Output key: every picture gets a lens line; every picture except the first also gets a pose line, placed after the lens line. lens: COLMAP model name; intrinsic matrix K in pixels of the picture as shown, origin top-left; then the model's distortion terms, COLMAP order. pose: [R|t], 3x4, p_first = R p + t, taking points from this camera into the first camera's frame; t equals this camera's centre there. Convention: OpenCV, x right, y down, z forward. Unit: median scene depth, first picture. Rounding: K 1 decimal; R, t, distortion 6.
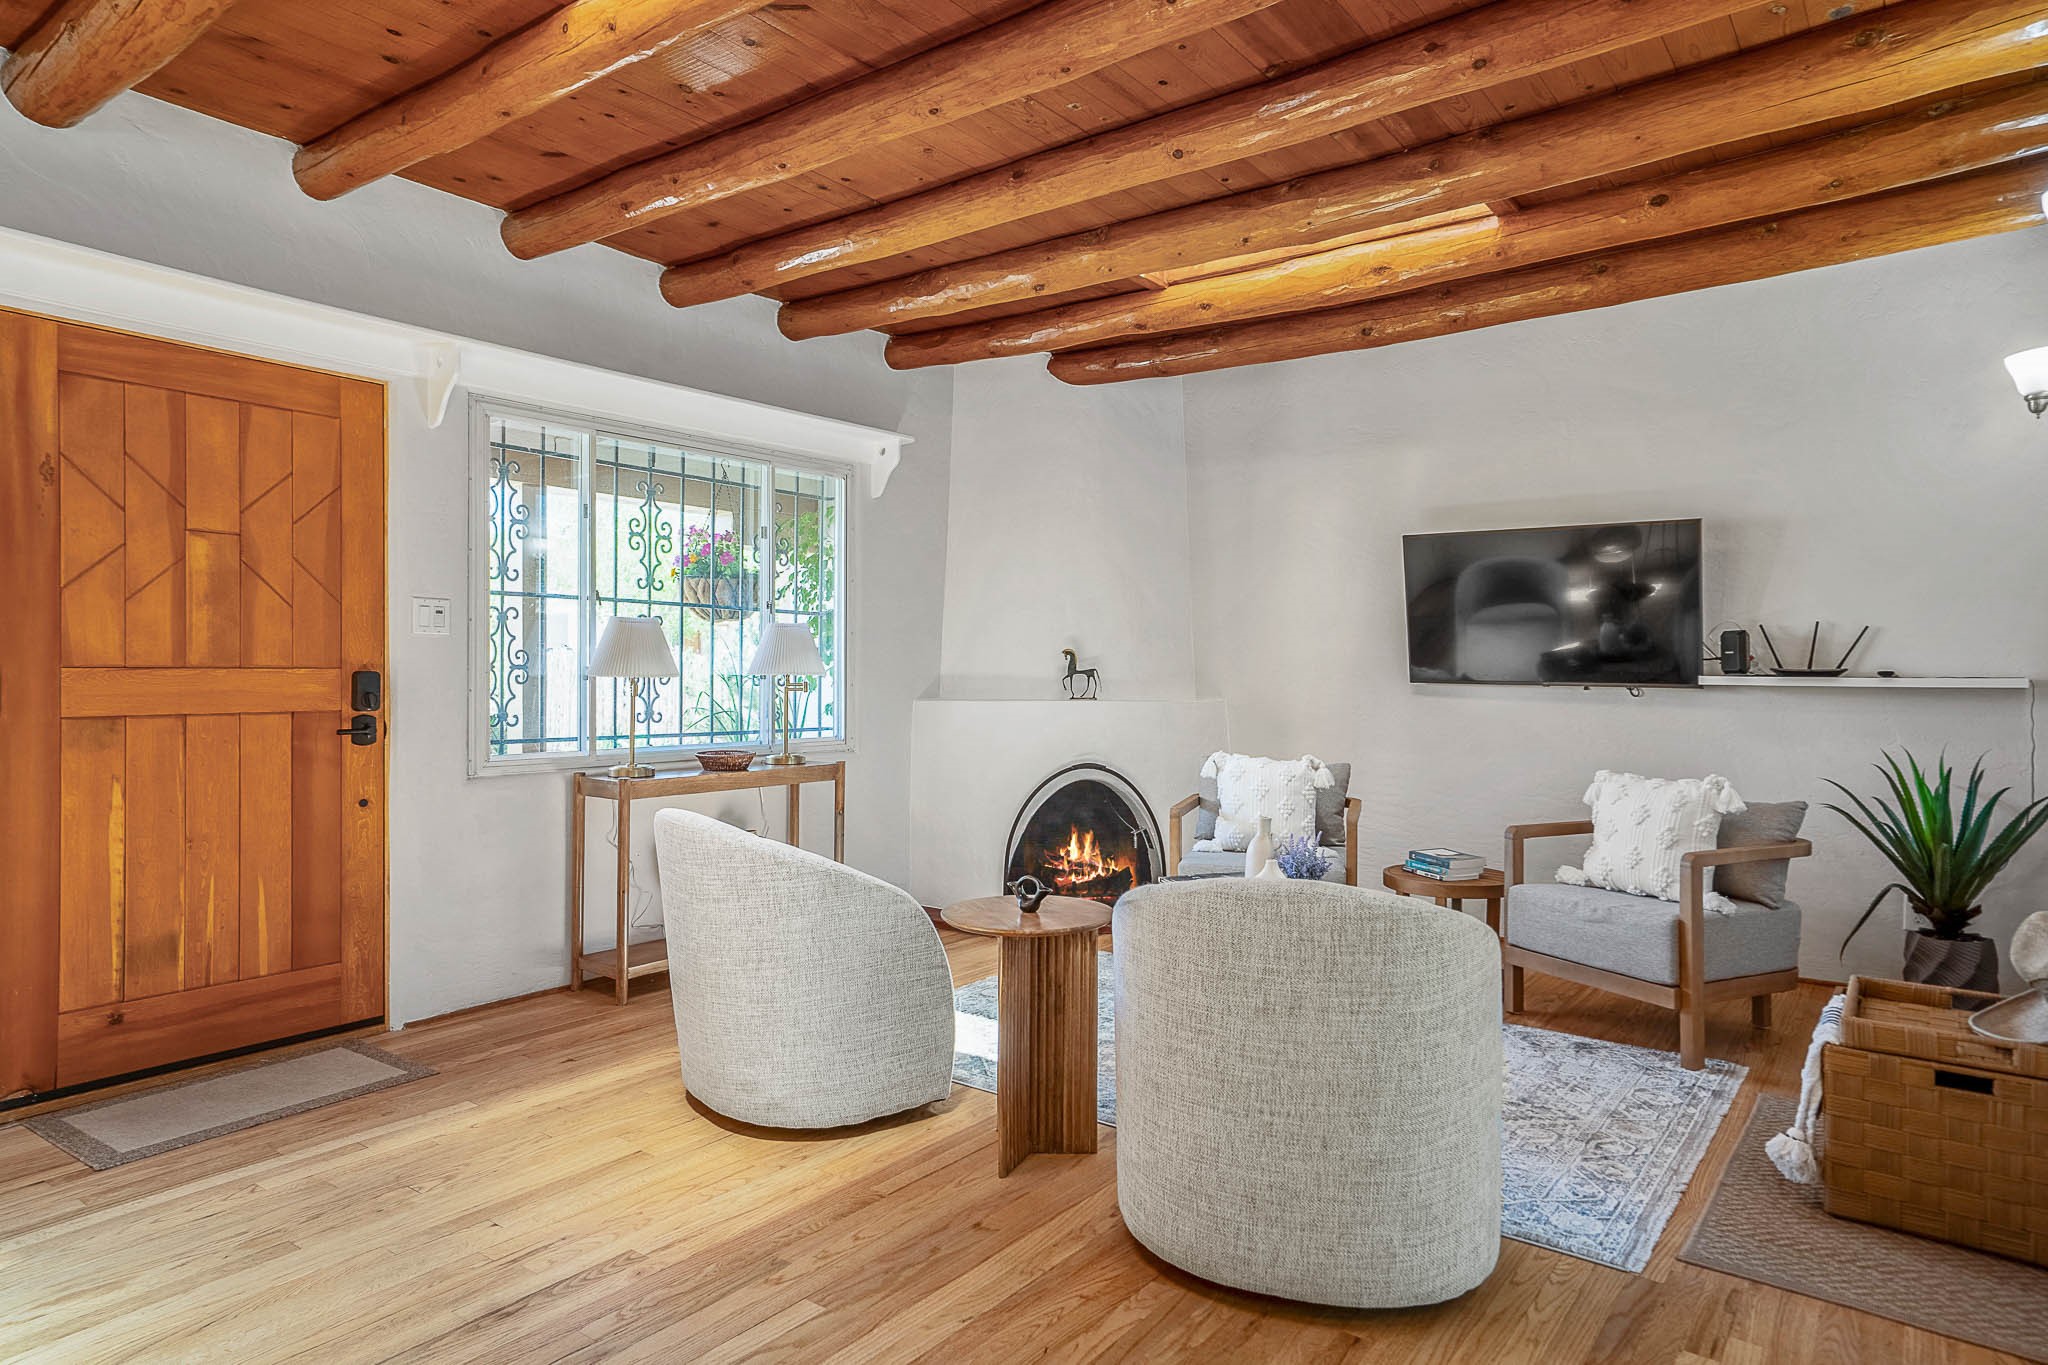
lens RADIAL K [[1236.5, 0, 1015.9], [0, 1236.5, 682.4], [0, 0, 1]] dist [-0.014243, 0.044229]
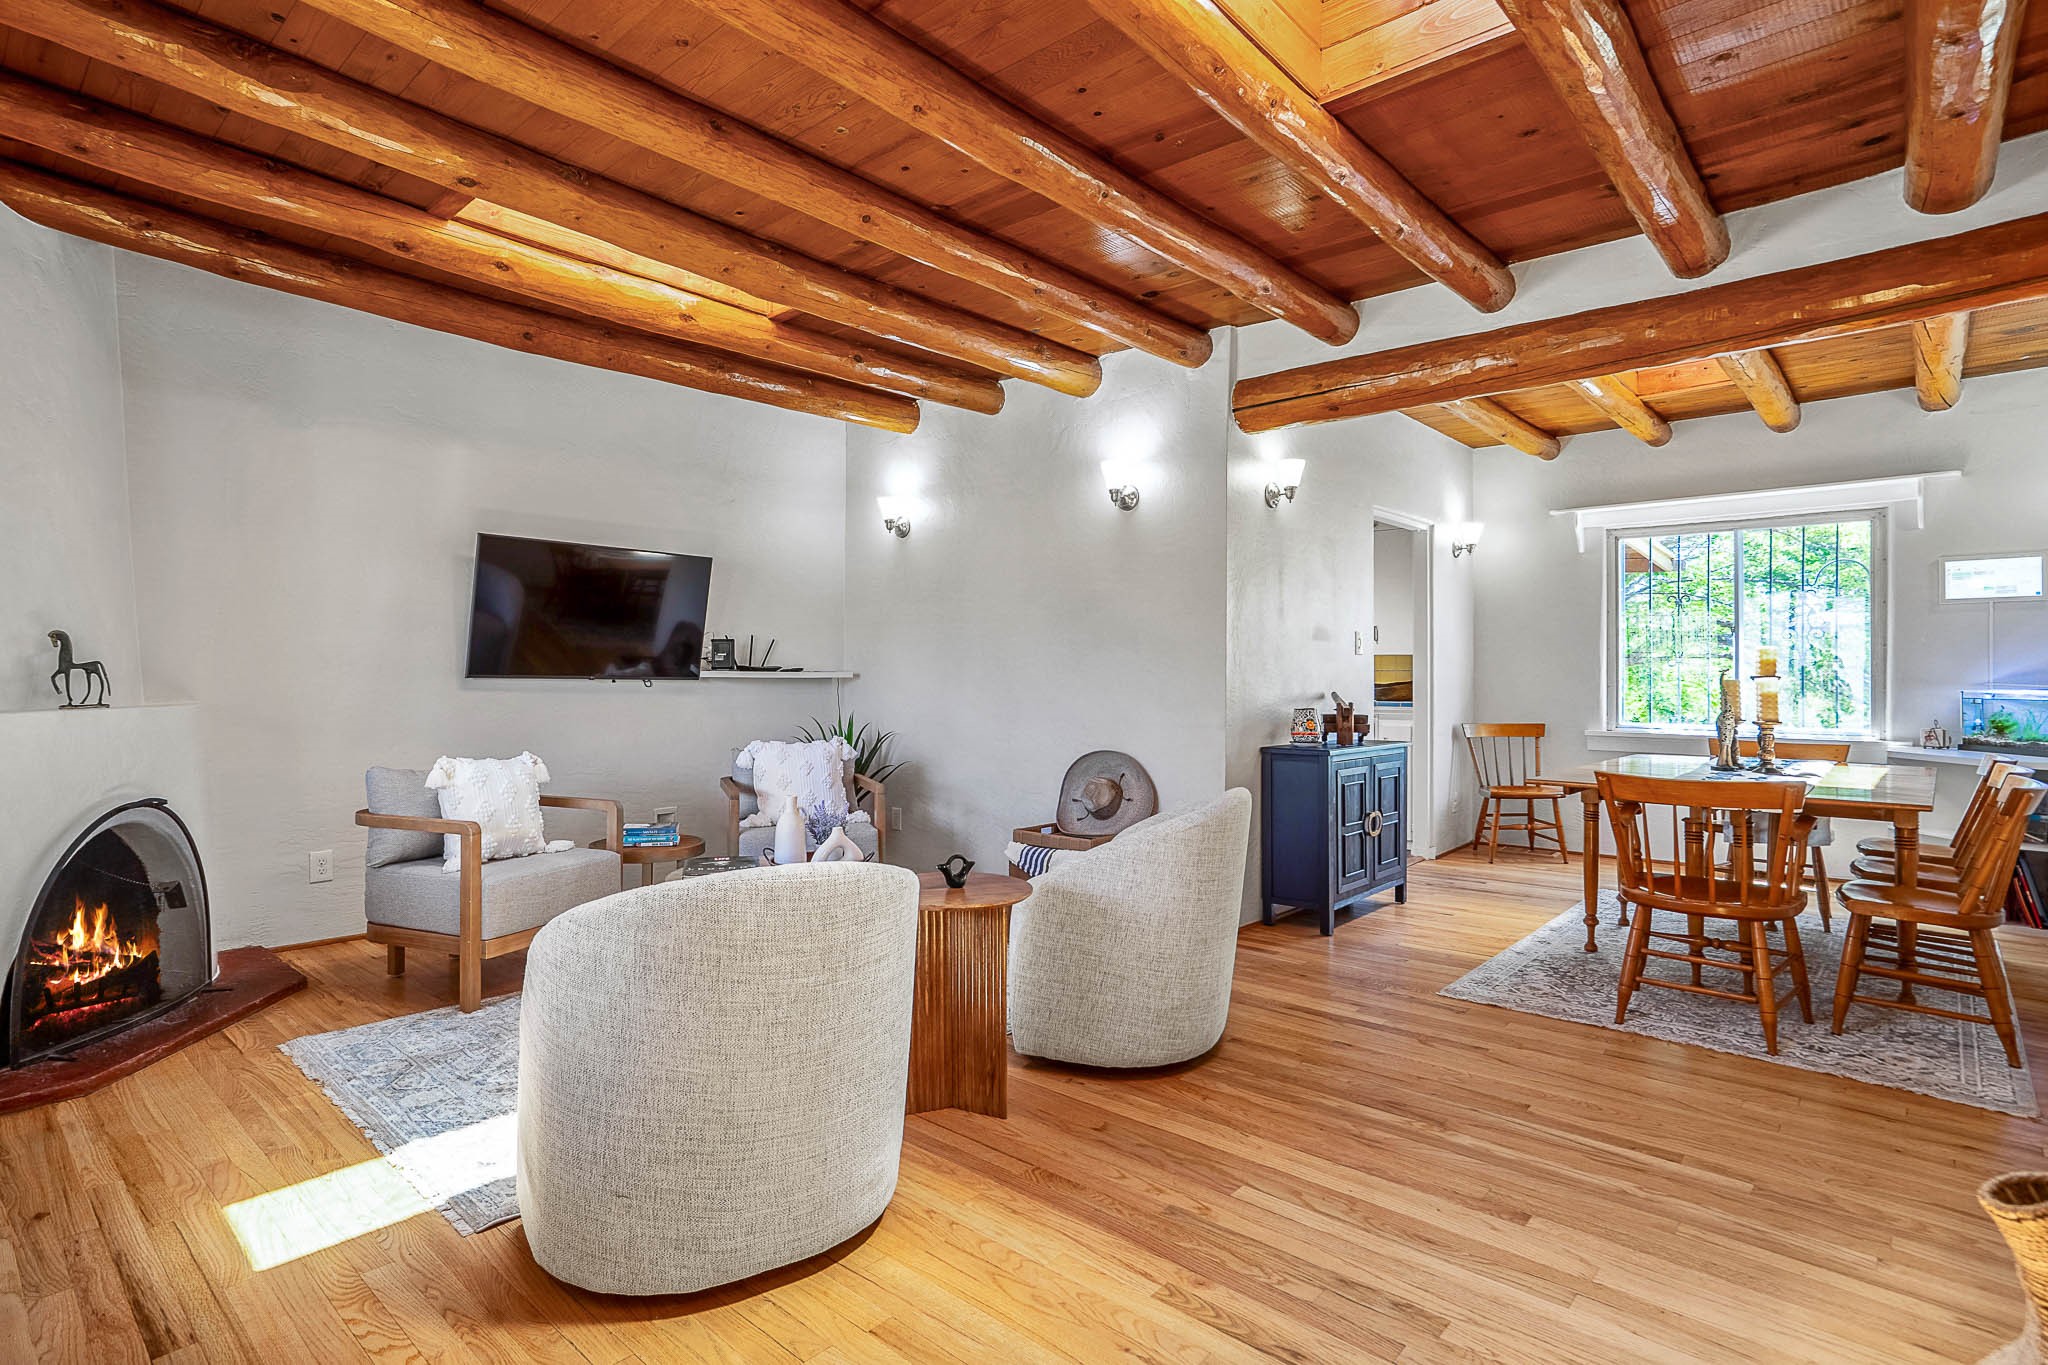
lens RADIAL K [[1026.3, 0, 1070.8], [0, 1026.3, 665.4], [0, 0, 1]] dist [-0.030303, 0.020628]
pose [[0.042243, 0.004132, 0.999099, -0.694342], [0.004188, 0.999982, -0.004313, -0.006056], [-0.999099, 0.004366, 0.042224, 0.663077]]
